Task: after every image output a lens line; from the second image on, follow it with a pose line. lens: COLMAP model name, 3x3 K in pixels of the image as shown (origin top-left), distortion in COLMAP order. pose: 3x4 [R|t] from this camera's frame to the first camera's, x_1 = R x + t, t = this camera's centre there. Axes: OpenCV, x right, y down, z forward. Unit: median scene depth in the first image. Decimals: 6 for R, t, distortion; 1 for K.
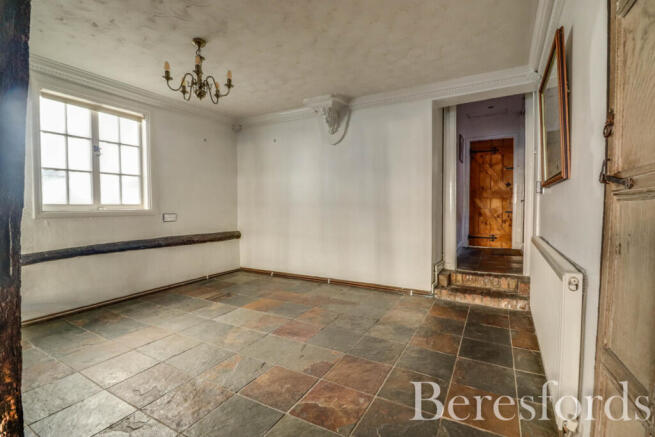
lens RADIAL K [[315.6, 0, 320.6], [0, 315.6, 217.4], [0, 0, 1]] dist [-0.000299, -0.015264]
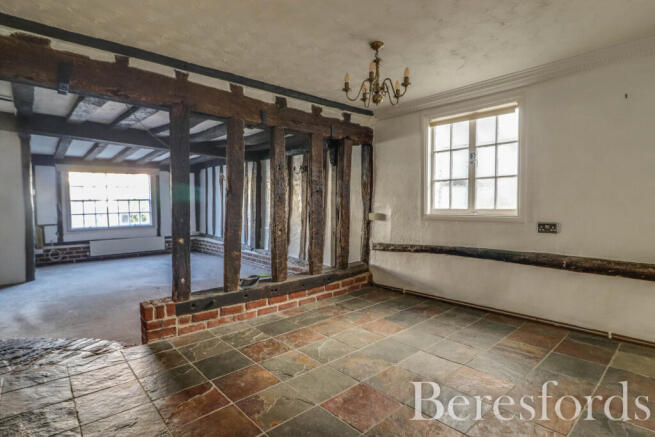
lens RADIAL K [[315.6, 0, 320.6], [0, 315.6, 217.4], [0, 0, 1]] dist [-0.000299, -0.015264]
pose [[-0.327718, 0.042752, -0.943808, 0.449944], [-0.024305, 0.998264, 0.053658, -0.059106], [0.944463, 0.040524, -0.326110, 0.878637]]
